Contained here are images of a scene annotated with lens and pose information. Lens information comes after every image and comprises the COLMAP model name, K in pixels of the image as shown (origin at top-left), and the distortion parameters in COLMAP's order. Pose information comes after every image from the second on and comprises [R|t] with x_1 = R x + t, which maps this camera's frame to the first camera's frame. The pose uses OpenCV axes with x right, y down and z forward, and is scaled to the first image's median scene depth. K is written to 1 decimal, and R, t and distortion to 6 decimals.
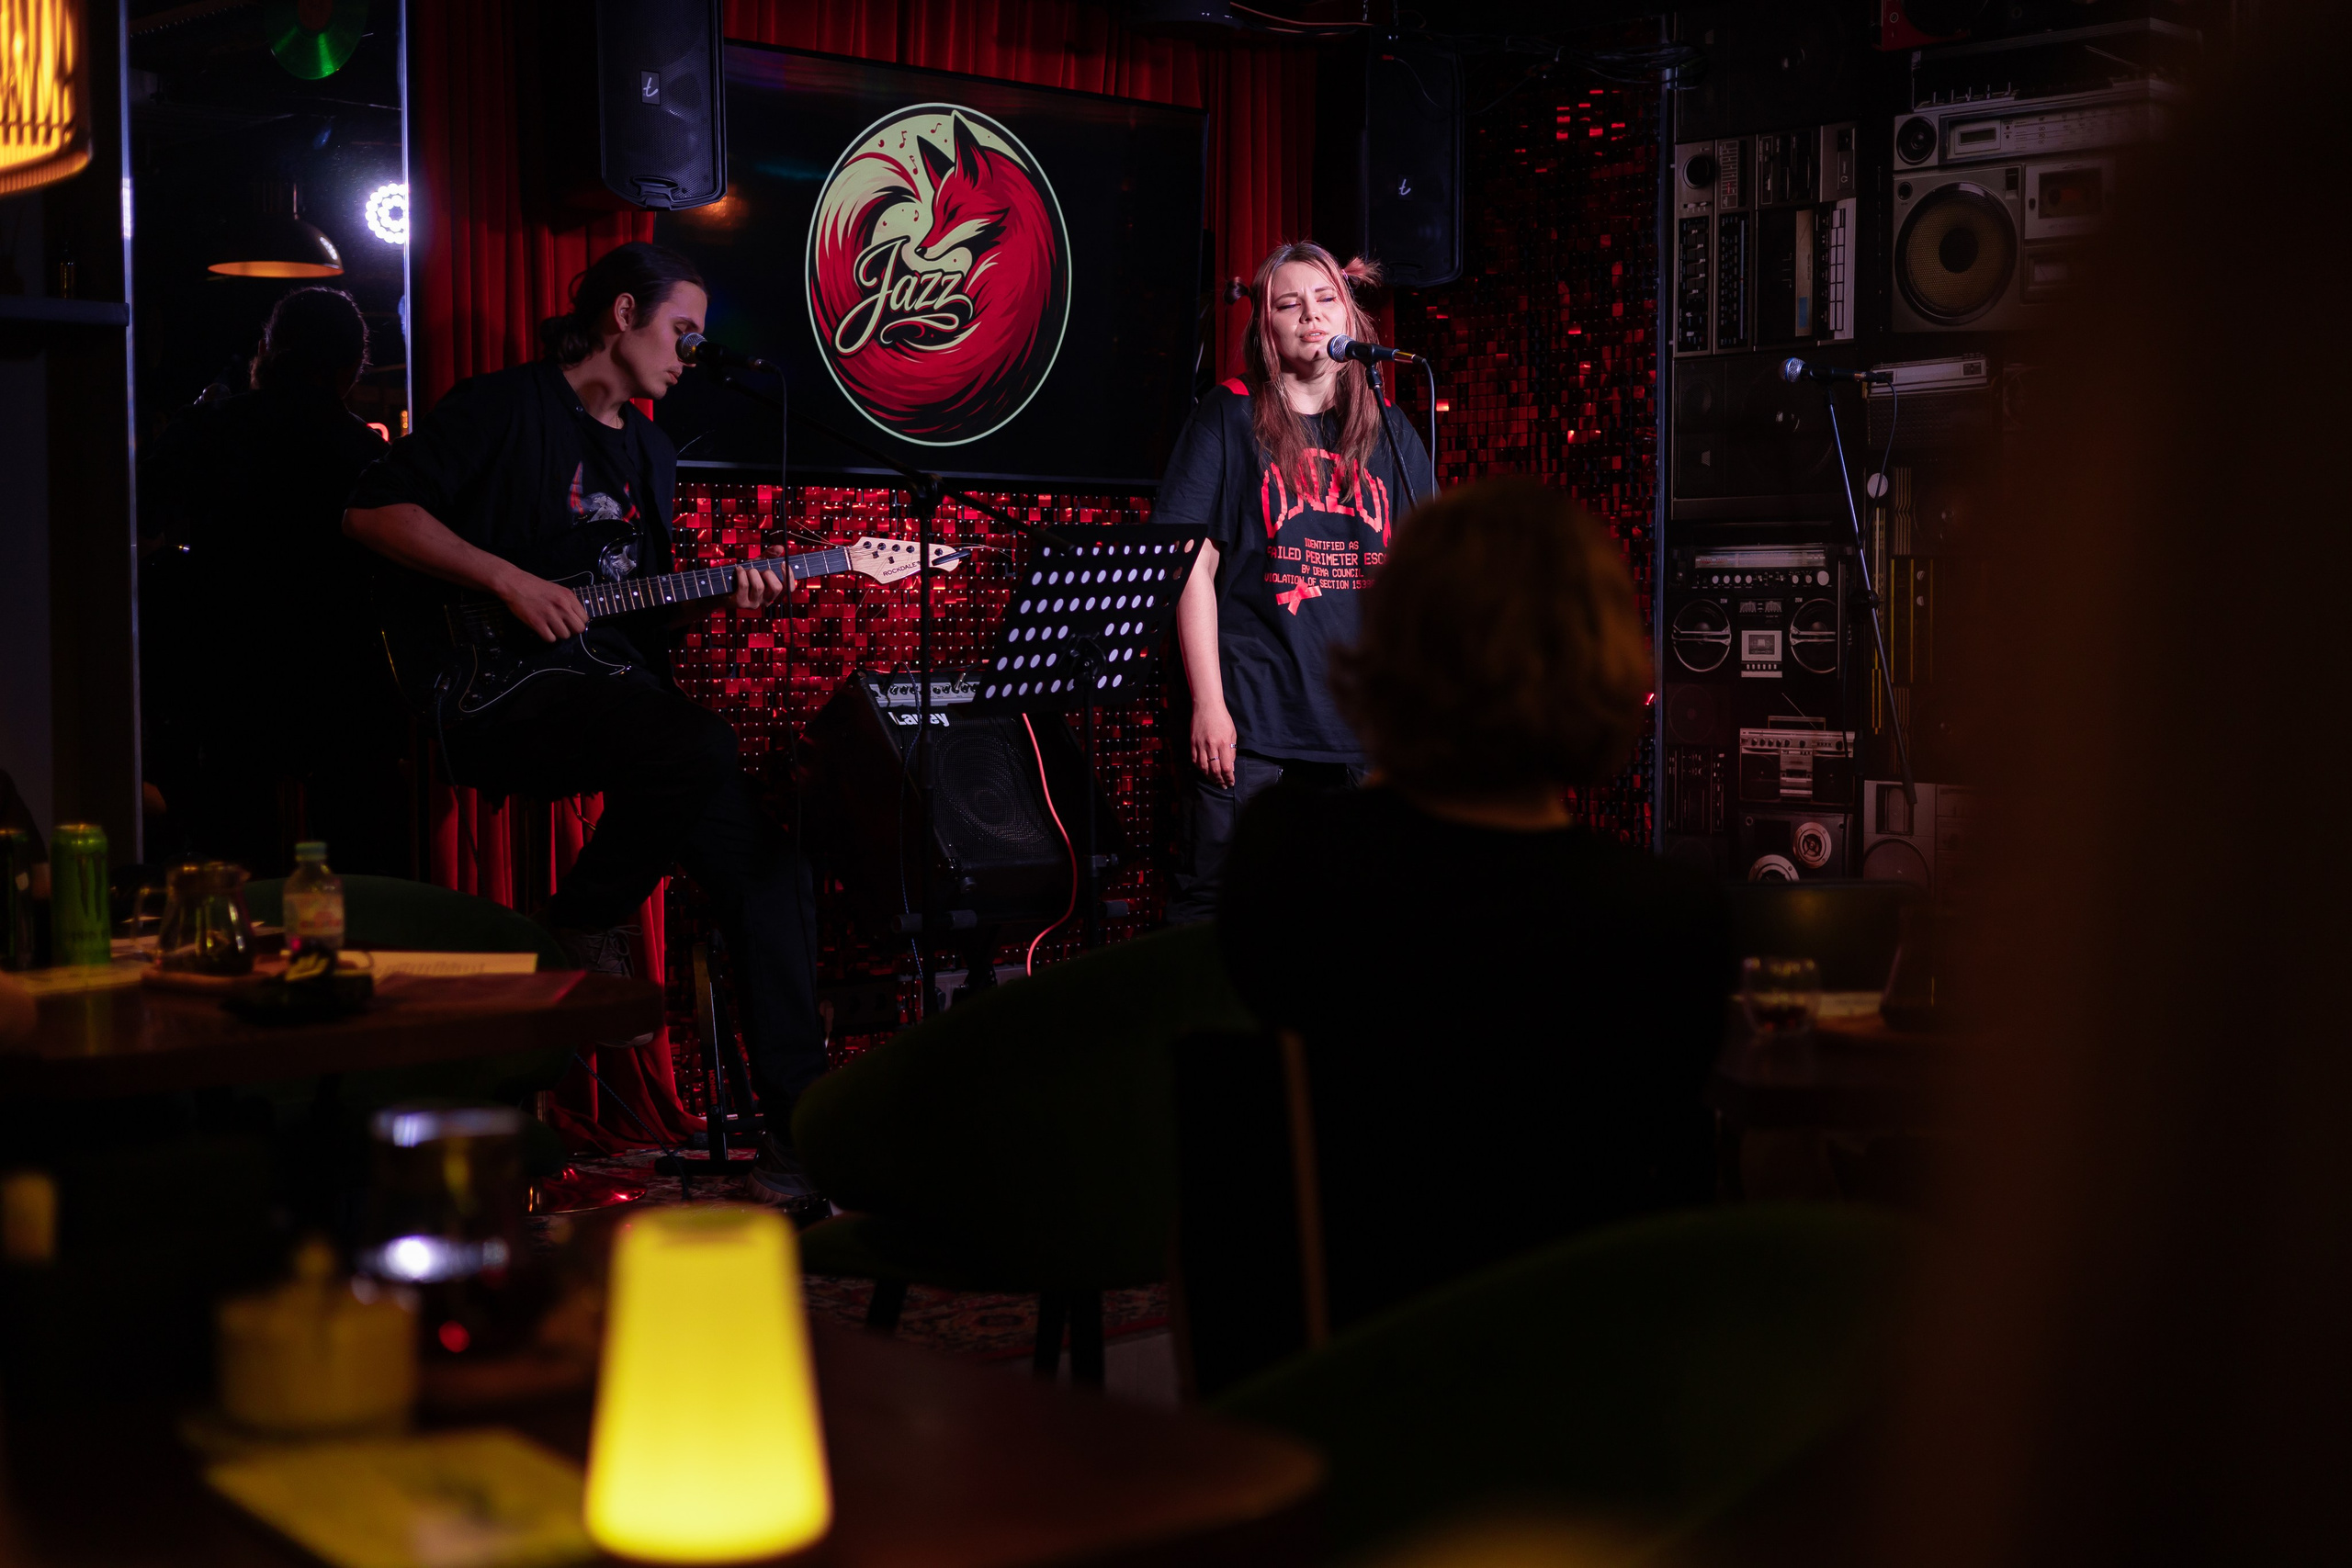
lens RADIAL K [[3218.3, 0, 1219.3], [0, 3218.3, 721.2], [0, 0, 1]] dist [0.023028, 0.009334]
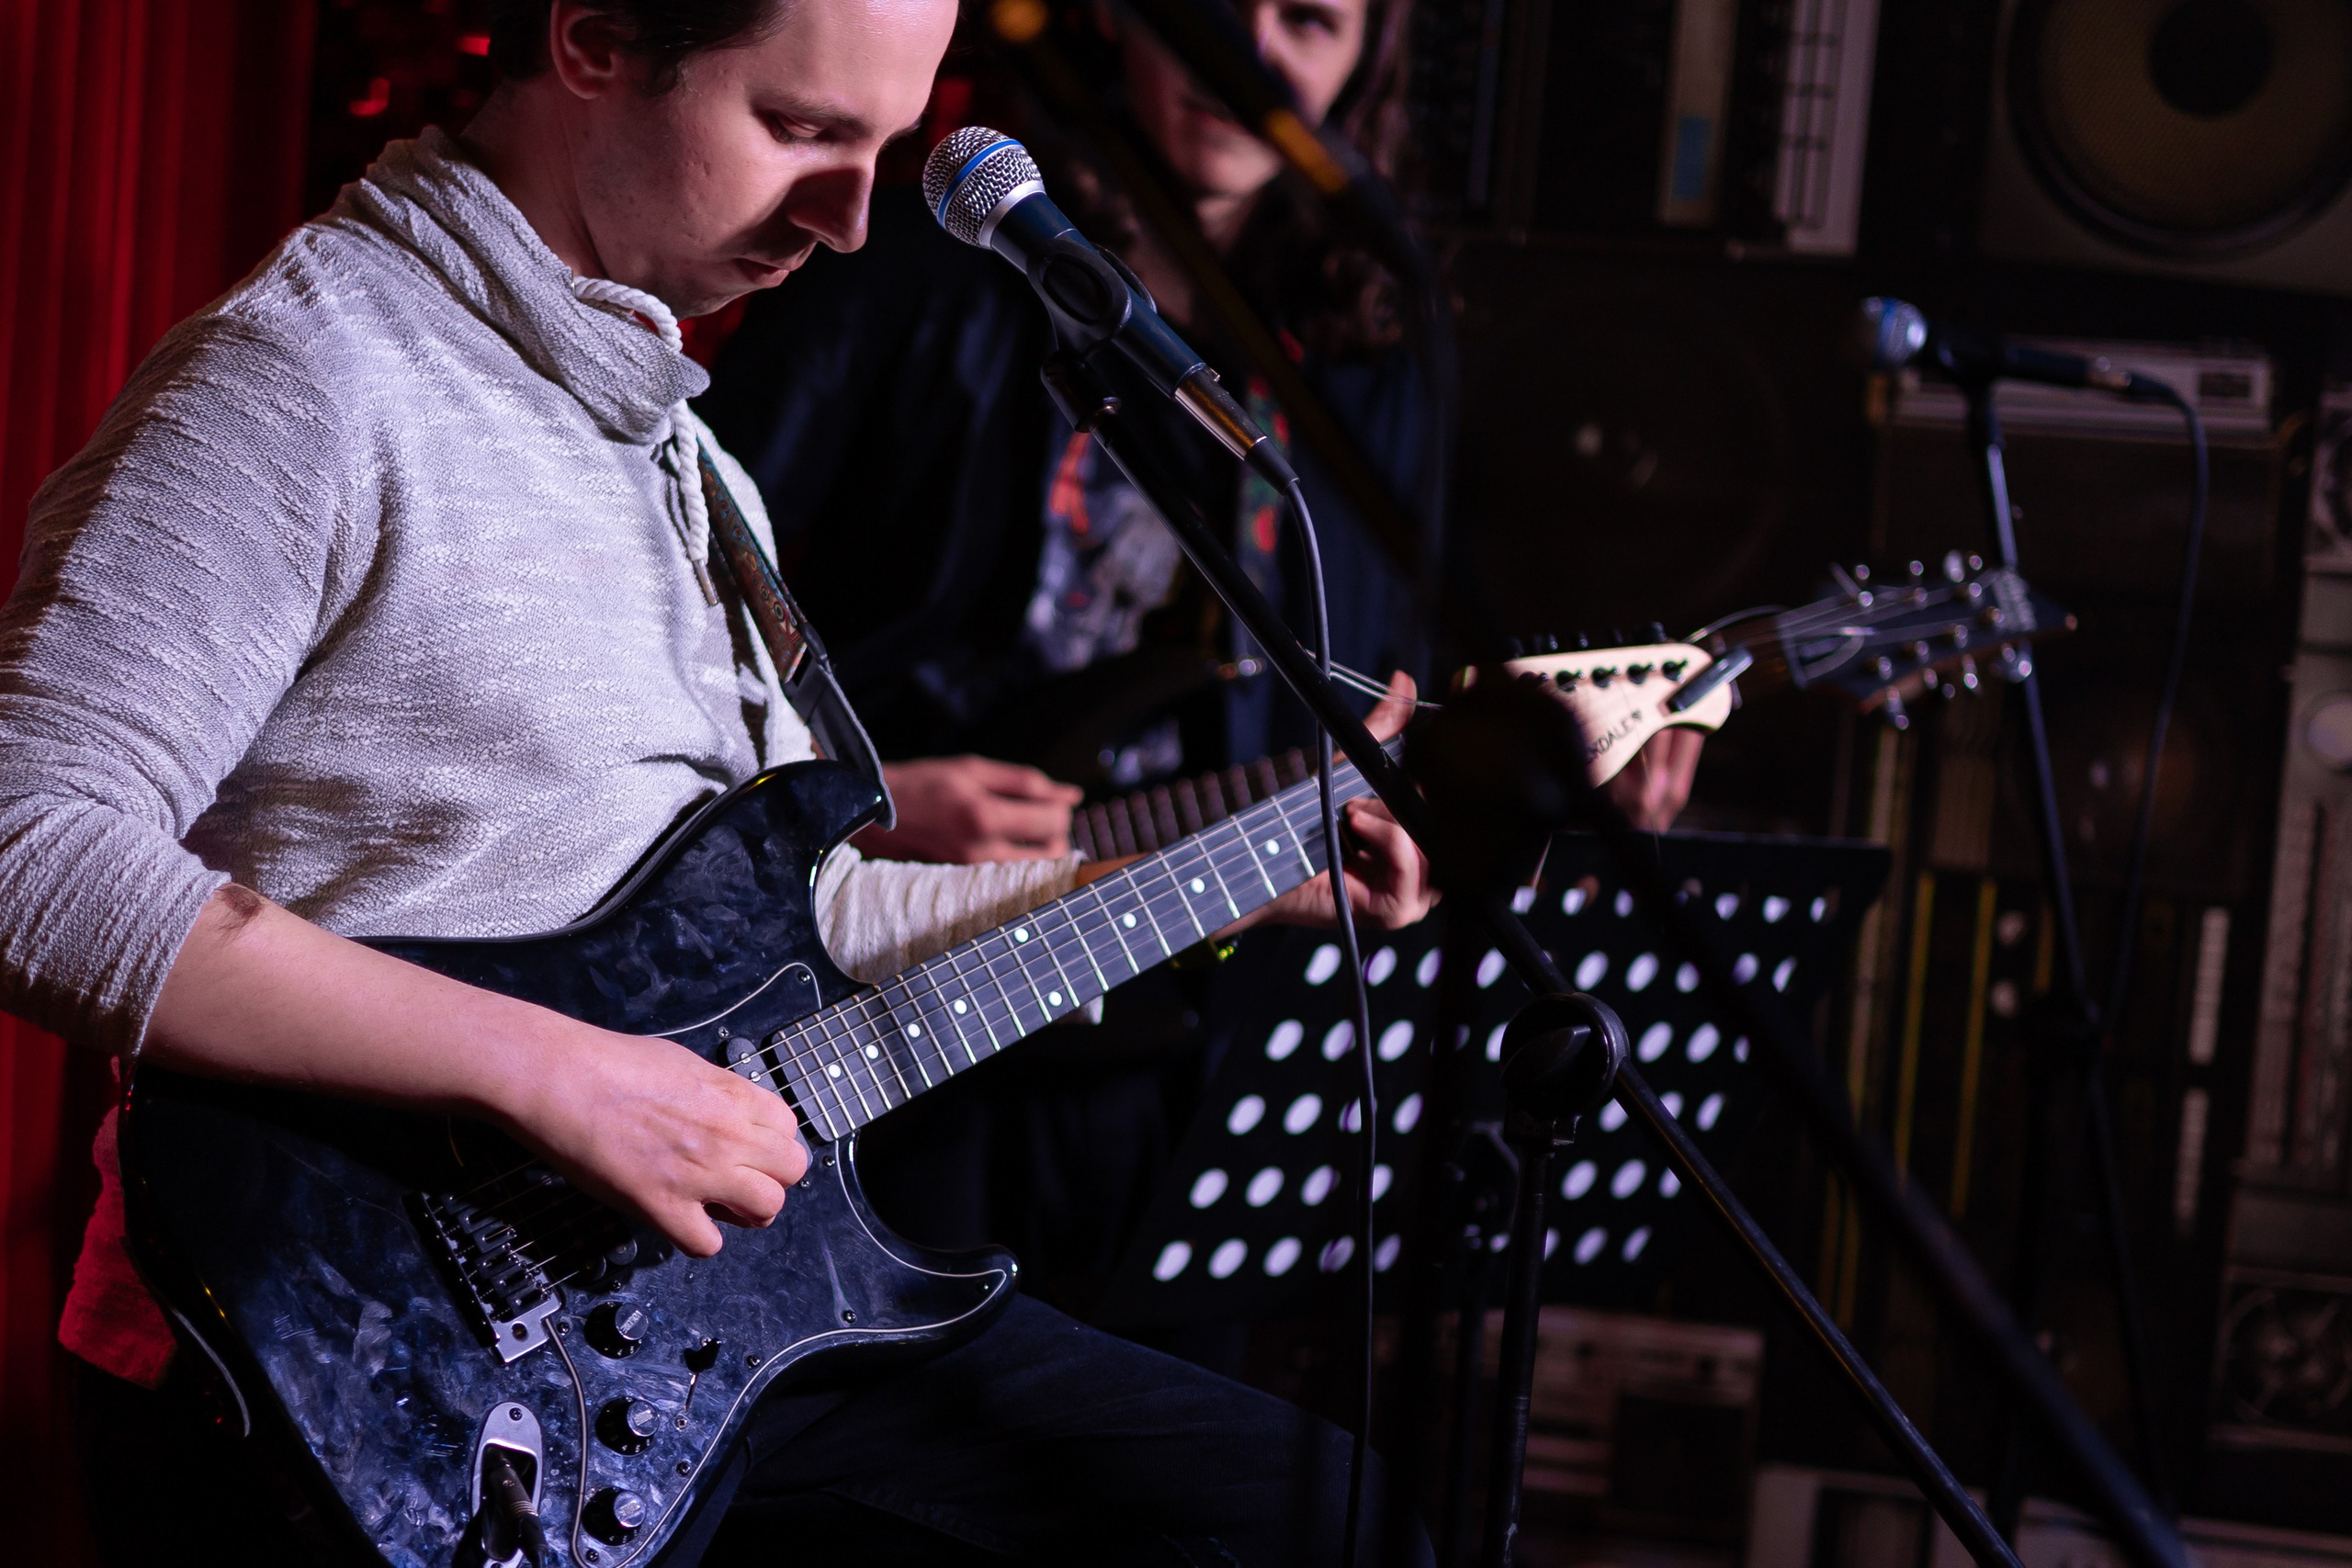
lens RADIAL K [[3313.6, 0, 1176.0], [0, 3313.6, 784.0], [0, 0, 1]] dist [0.021337, 0.016293]
pose [[0.780948, 0.053137, 0.622331, -0.089154], [-0.067876, 0.997694, -0.000011, -0.053915], [-0.620897, -0.042233, 0.782754, 0.747624]]
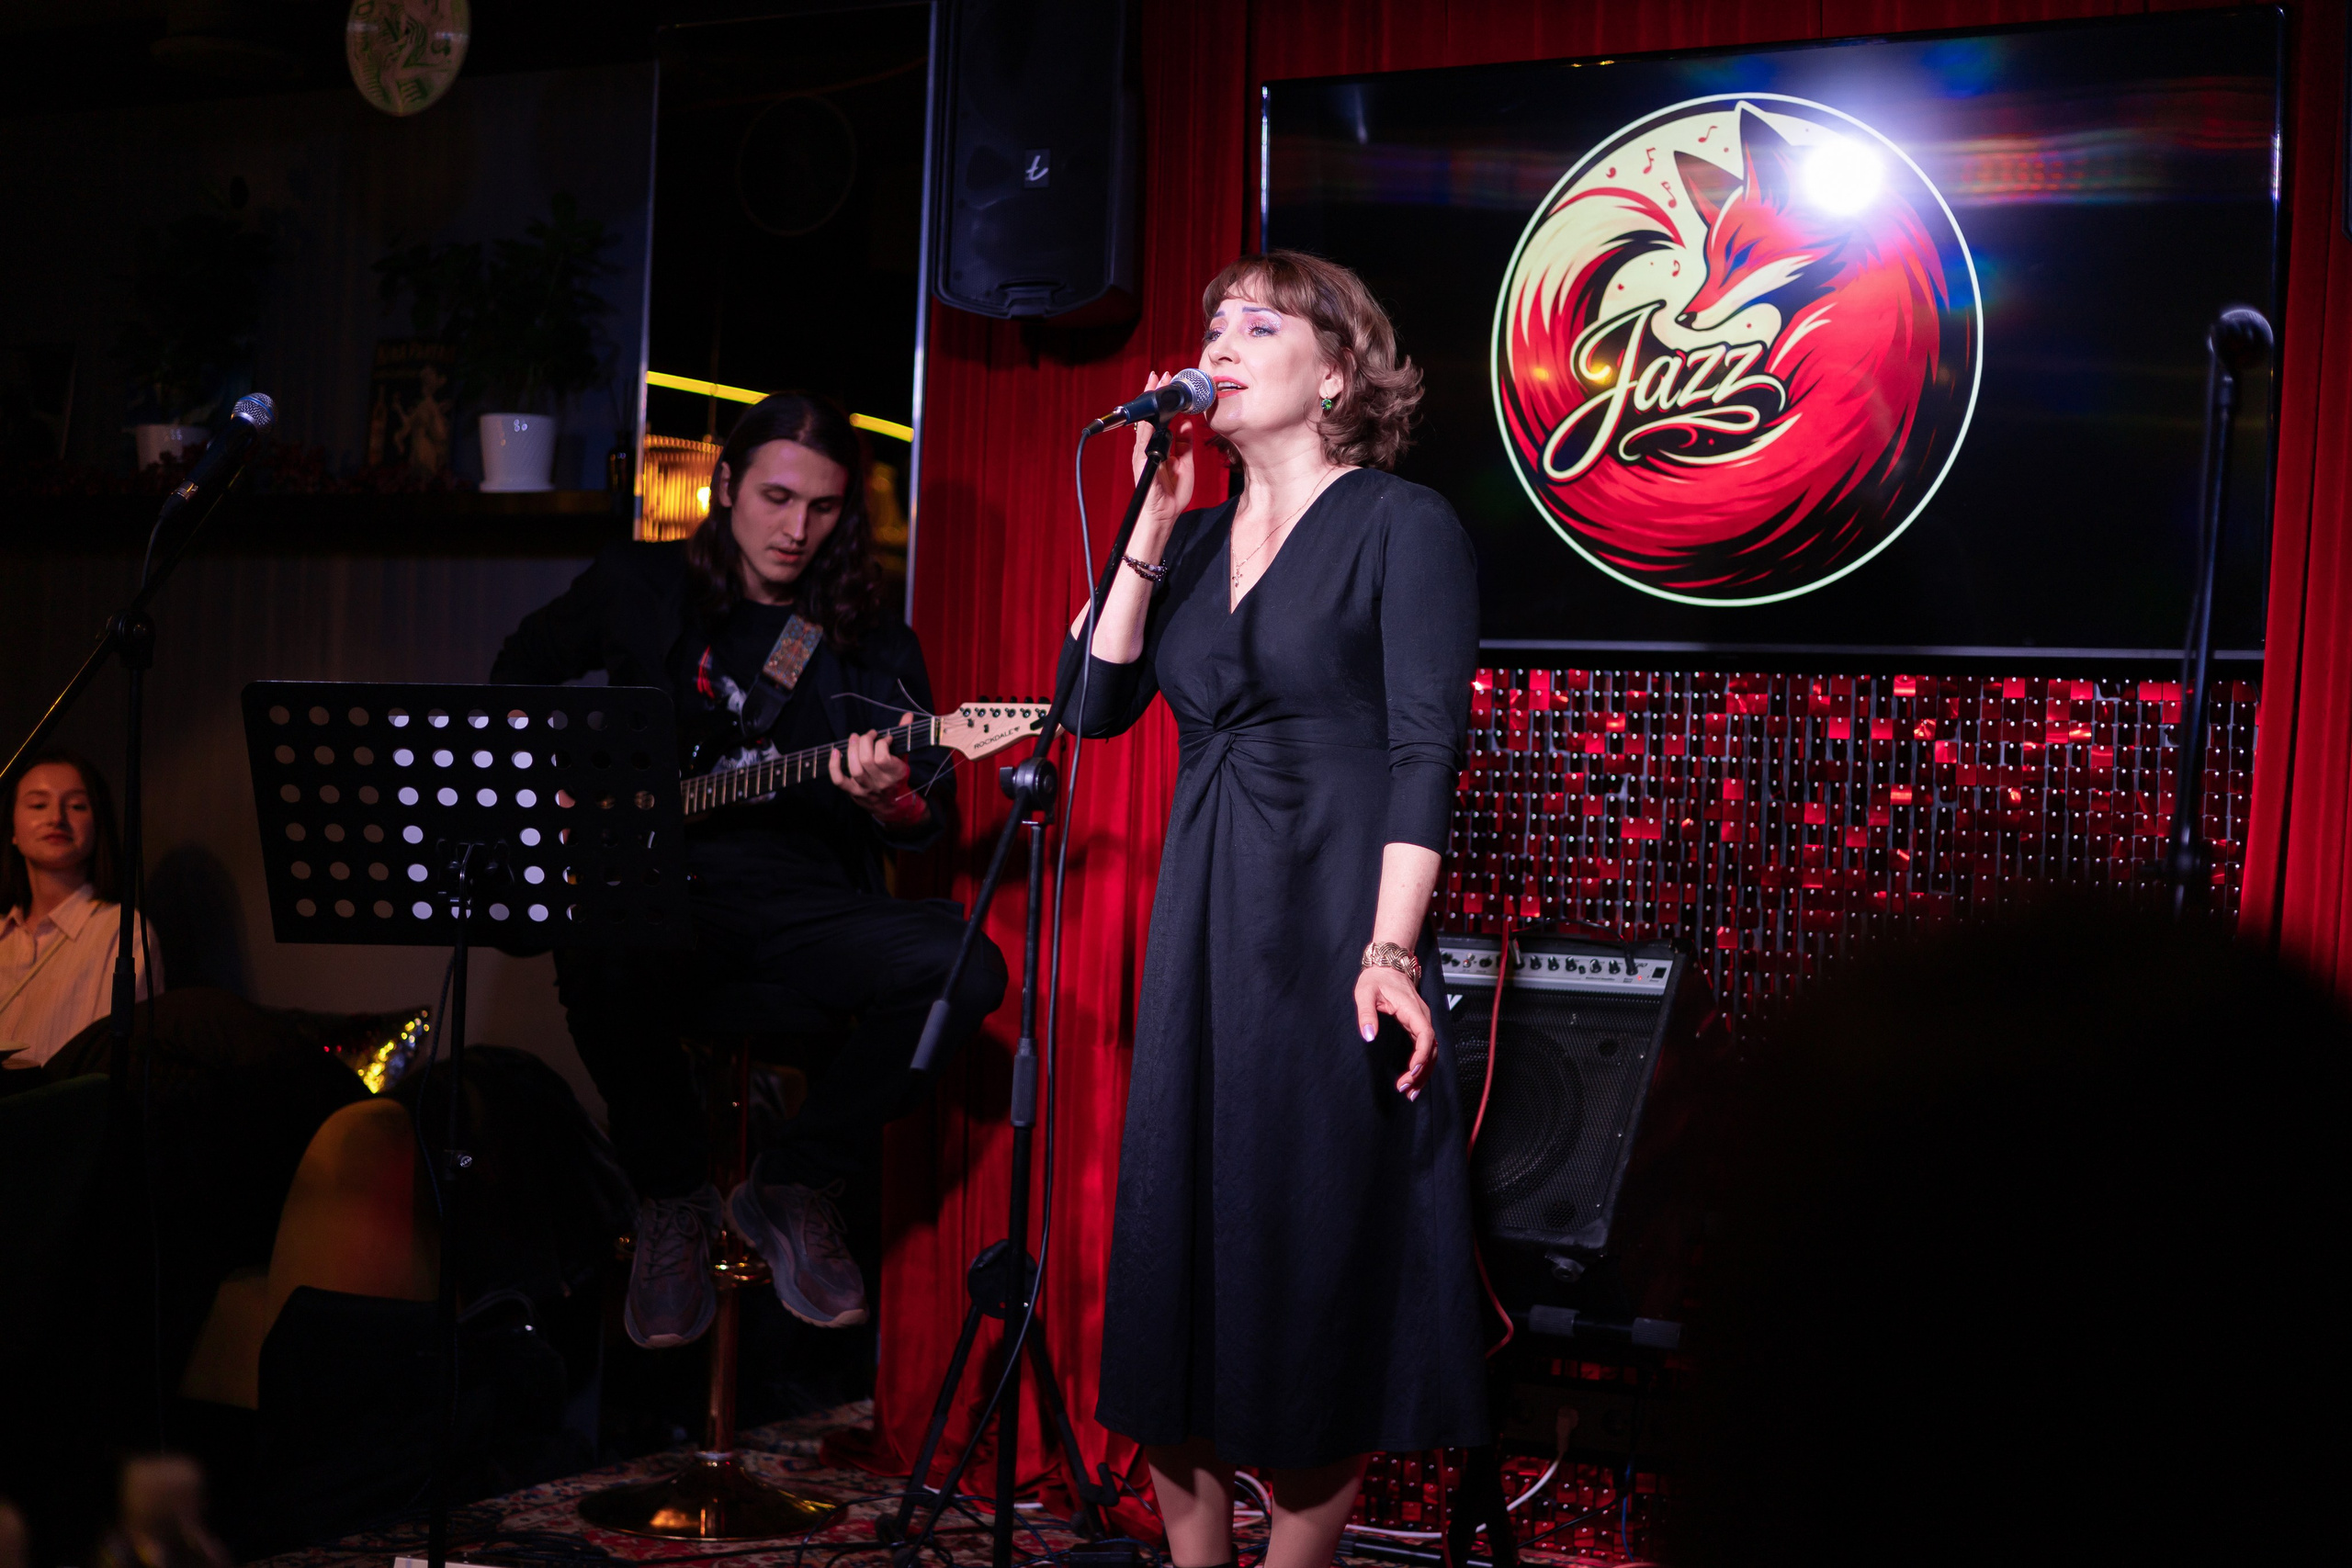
lens RADIAL K [[3313.6, 0, 1176.0], [0, 3313.6, 784.0], [0, 0, 1]] dist [0.021337, 0.016293]
pose [[0.299440, 0.006336, -0.954094, 0.539837], [-0.074019, 0.997119, -0.016609, -0.029149], [0.951240, 0.075594, 0.299046, 0.696980]]
